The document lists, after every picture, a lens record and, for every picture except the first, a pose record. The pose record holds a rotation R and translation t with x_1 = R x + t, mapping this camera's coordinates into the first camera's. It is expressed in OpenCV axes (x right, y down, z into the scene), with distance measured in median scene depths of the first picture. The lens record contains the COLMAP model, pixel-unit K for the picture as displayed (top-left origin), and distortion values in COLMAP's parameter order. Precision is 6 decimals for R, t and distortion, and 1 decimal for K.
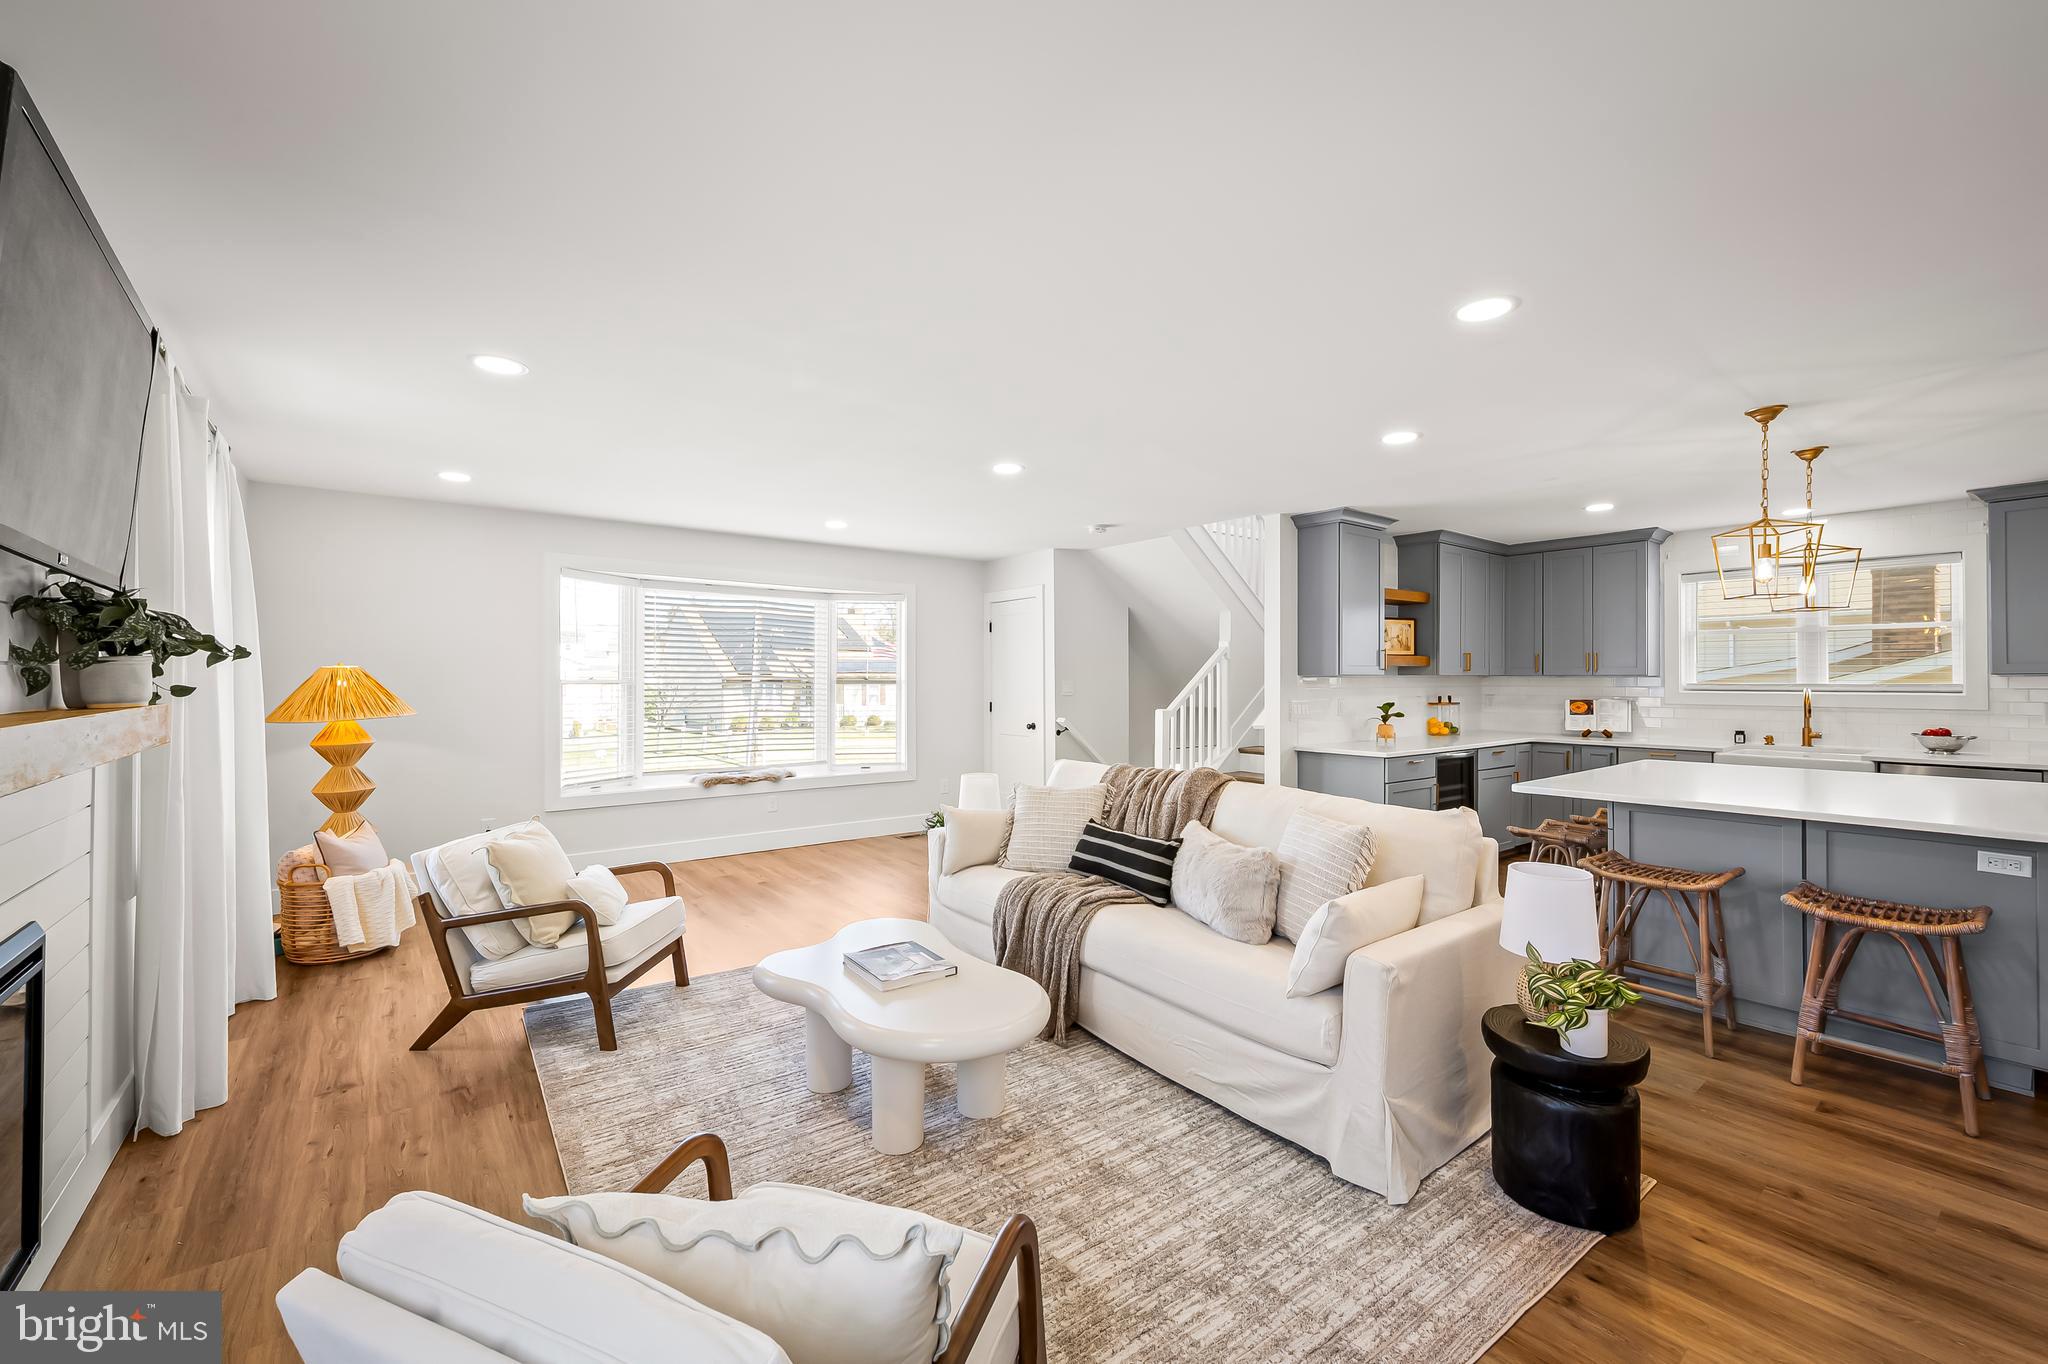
lens RADIAL K [[820.1, 0, 1025.8], [0, 820.1, 684.5], [0, 0, 1]] dist [0.000791, 0.000141]
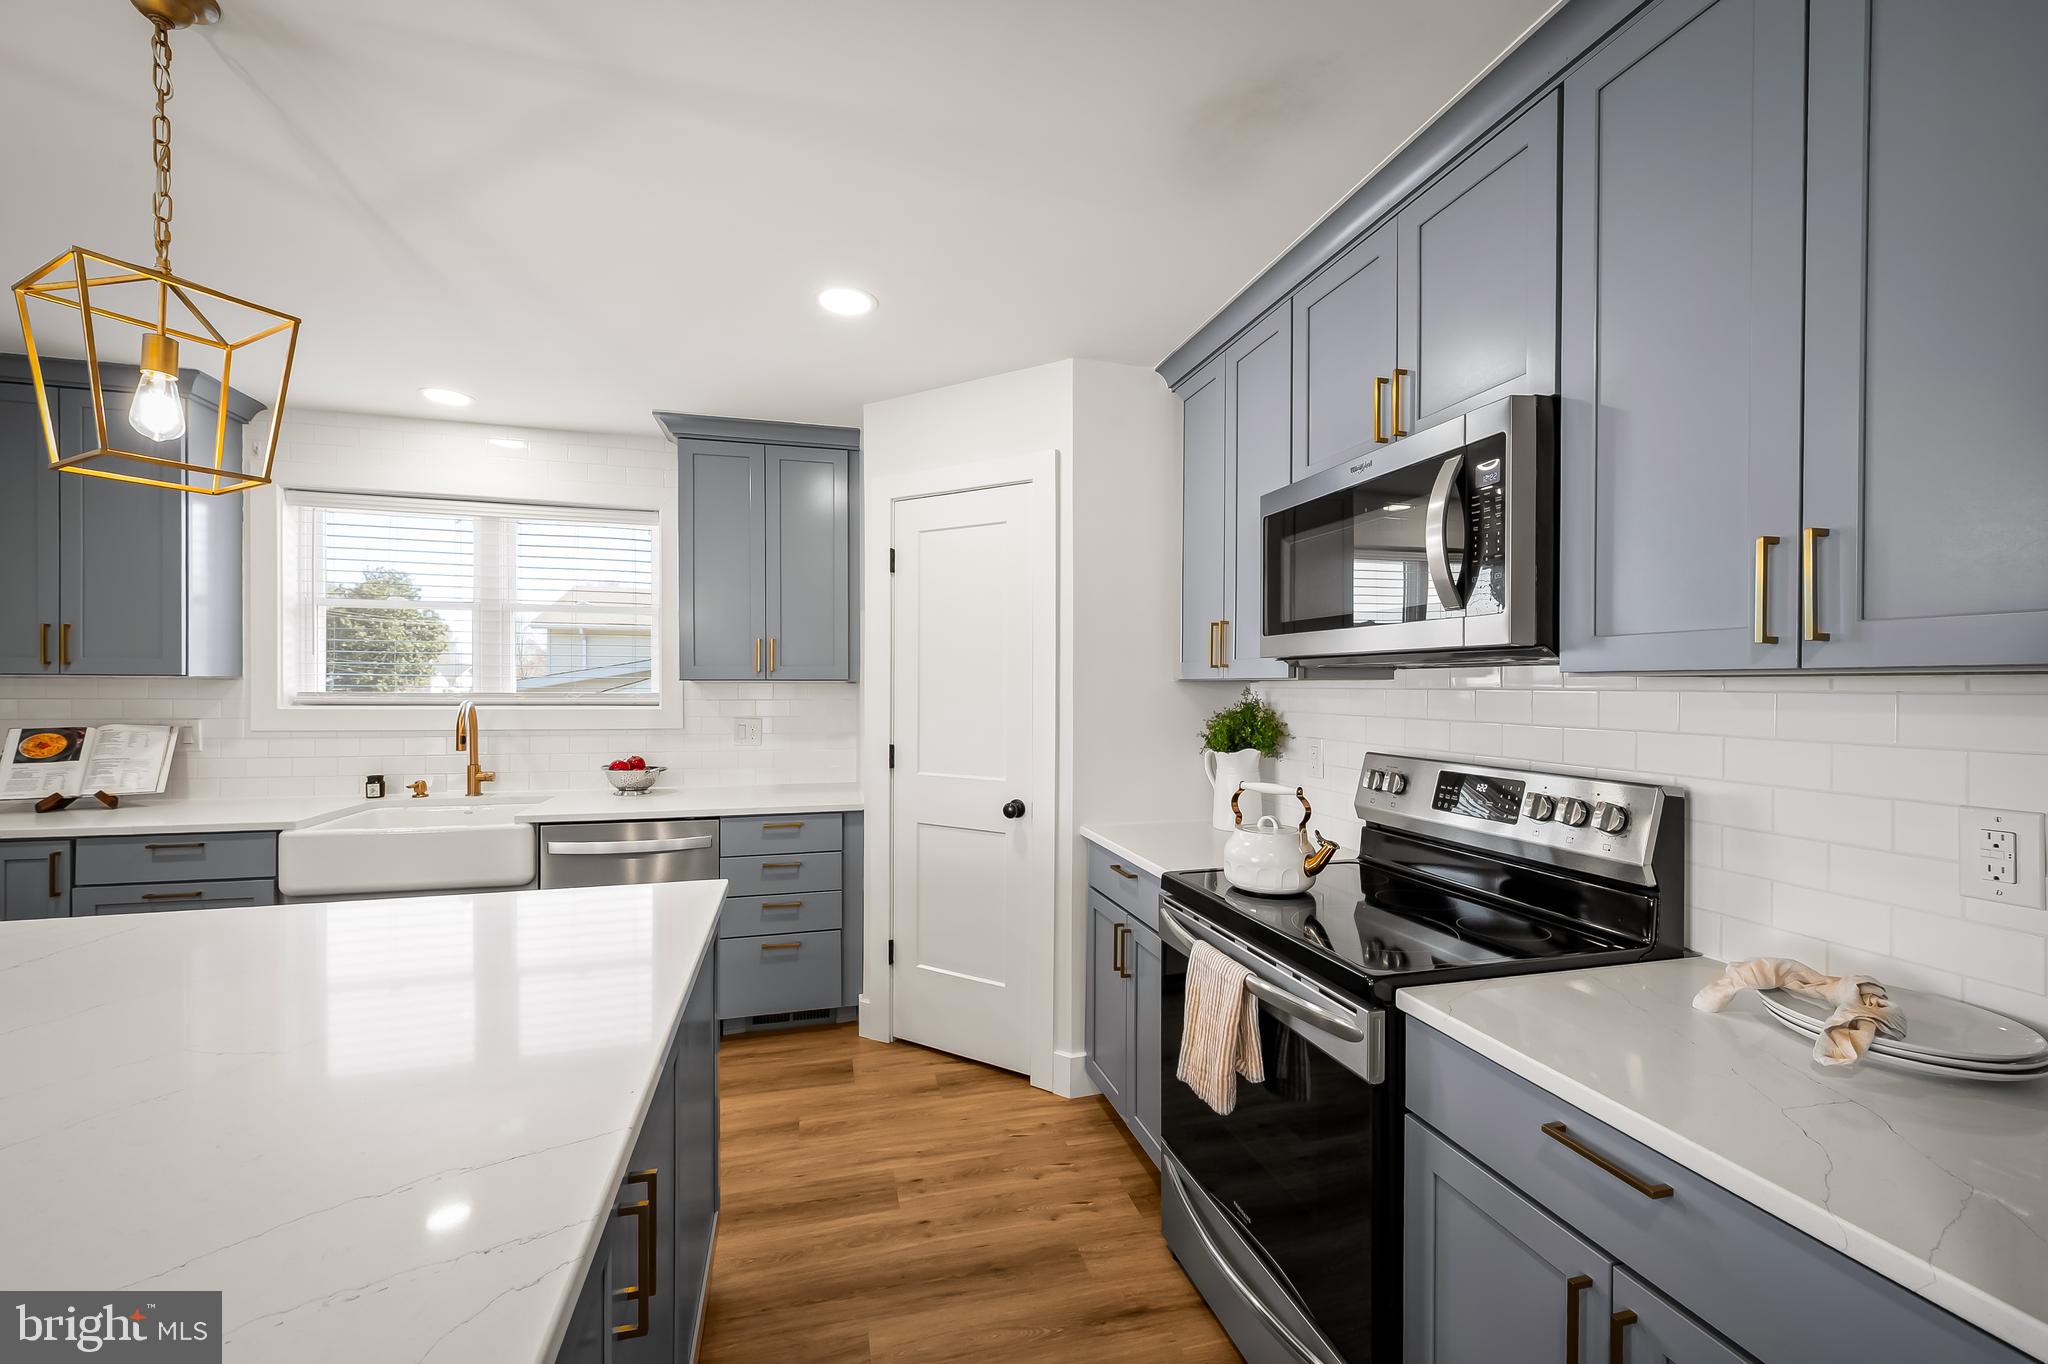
lens RADIAL K [[820.1, 0, 1025.8], [0, 820.1, 684.5], [0, 0, 1]] dist [0.000791, 0.000141]
pose [[0.393613, 0.007654, 0.919244, 0.517879], [0.000896, 0.999962, -0.008710, -0.001082], [-0.919276, 0.004252, 0.393591, 0.360451]]
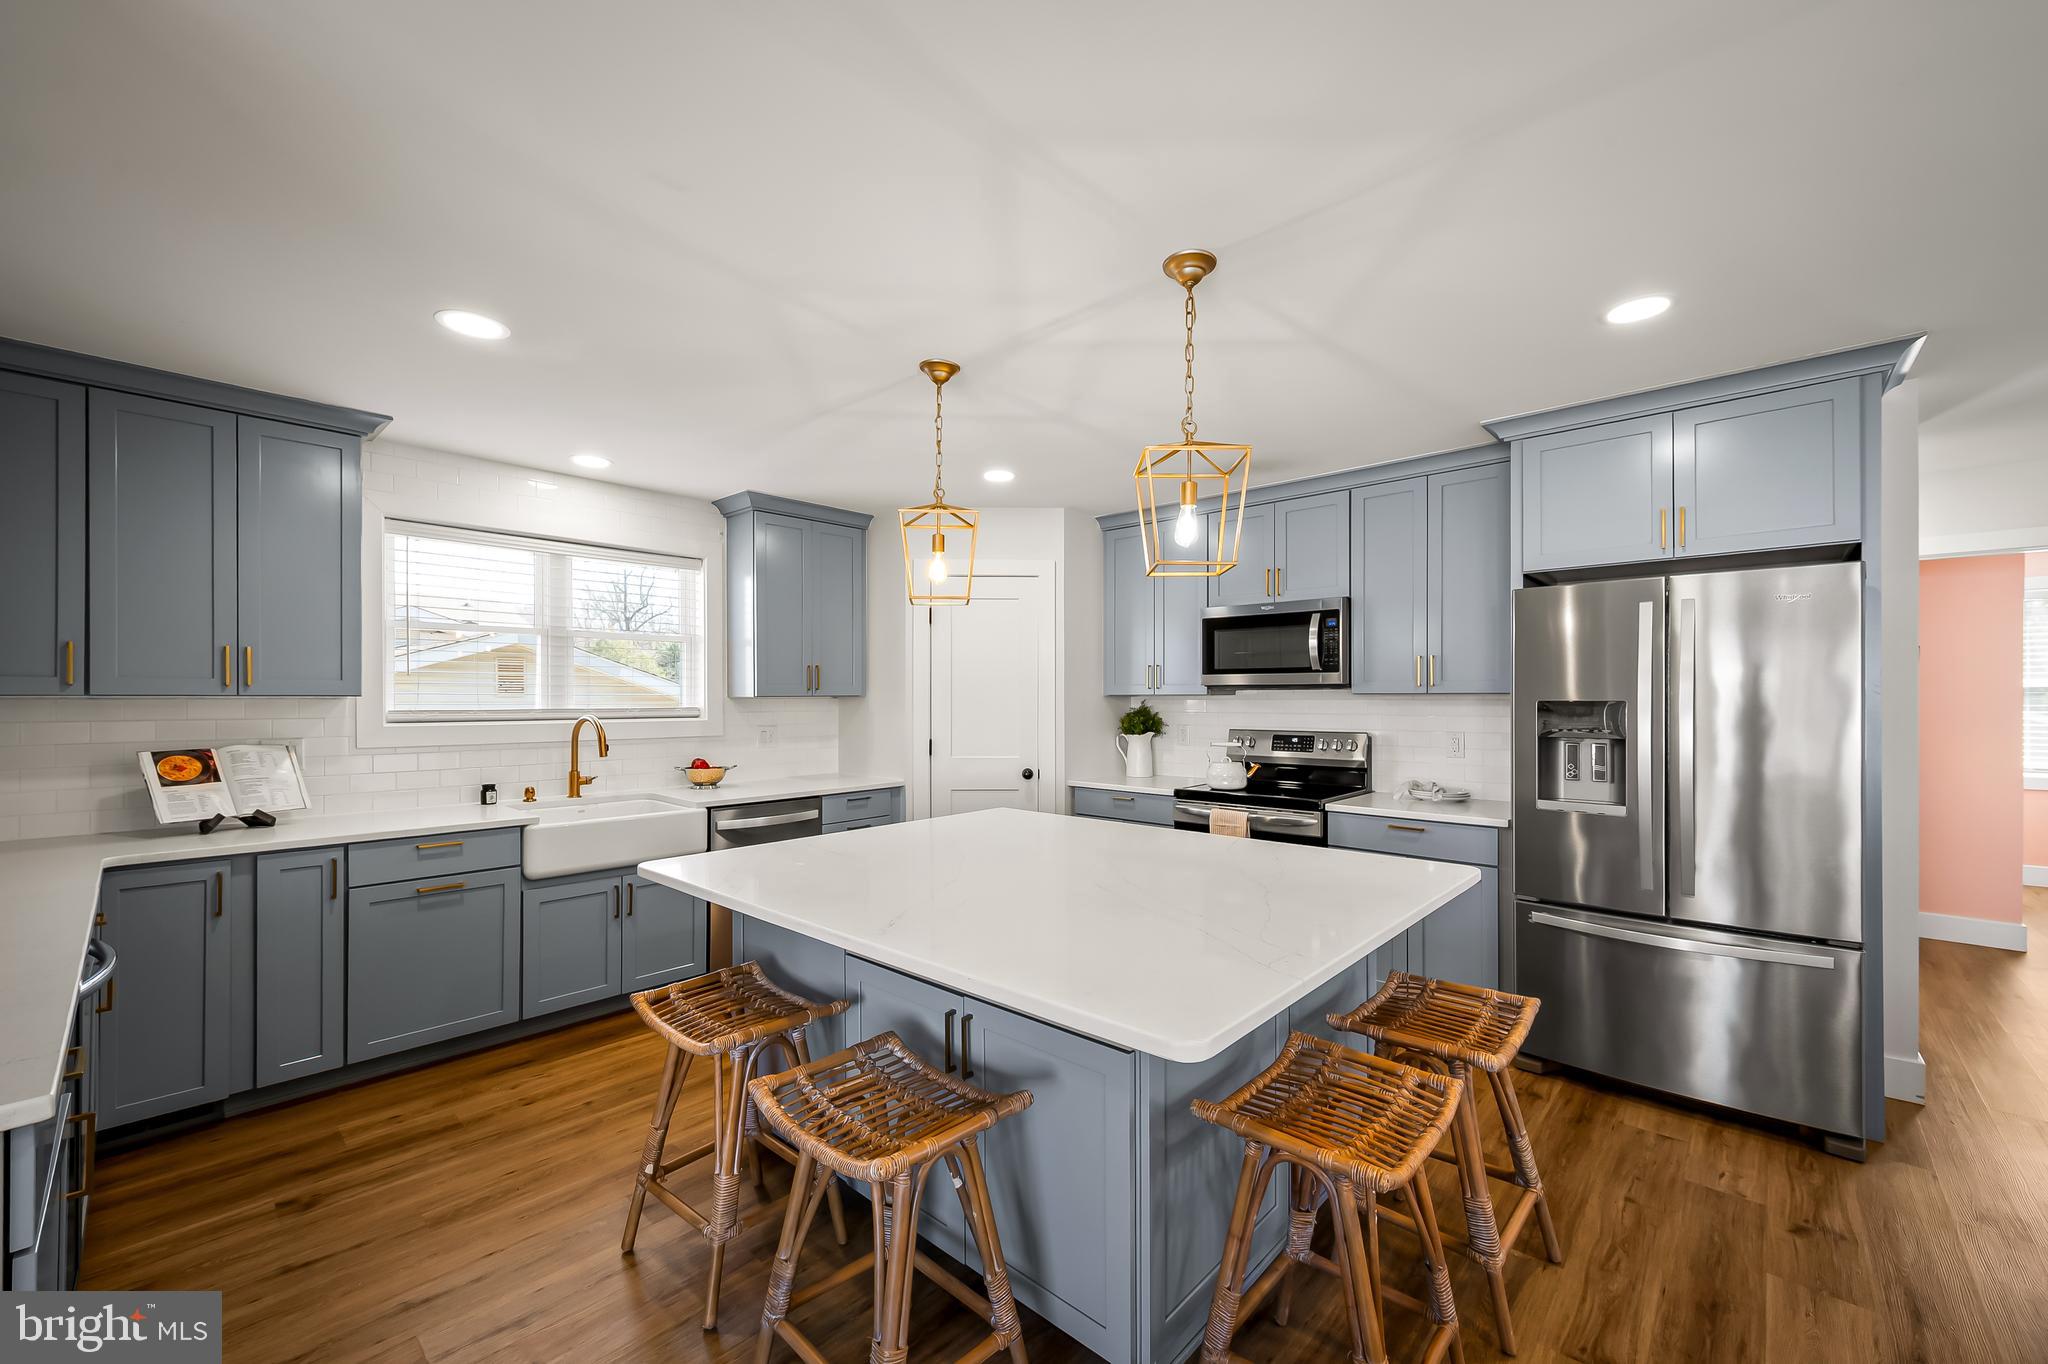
lens RADIAL K [[823.3, 0, 1029.0], [0, 823.3, 697.4], [0, 0, 1]] dist [-0.000831, -0.000058]
pose [[-0.172936, 0.001815, 0.984931, 0.174992], [0.009051, 0.999959, -0.000253, -0.006273], [-0.984891, 0.008871, -0.172946, 0.686930]]
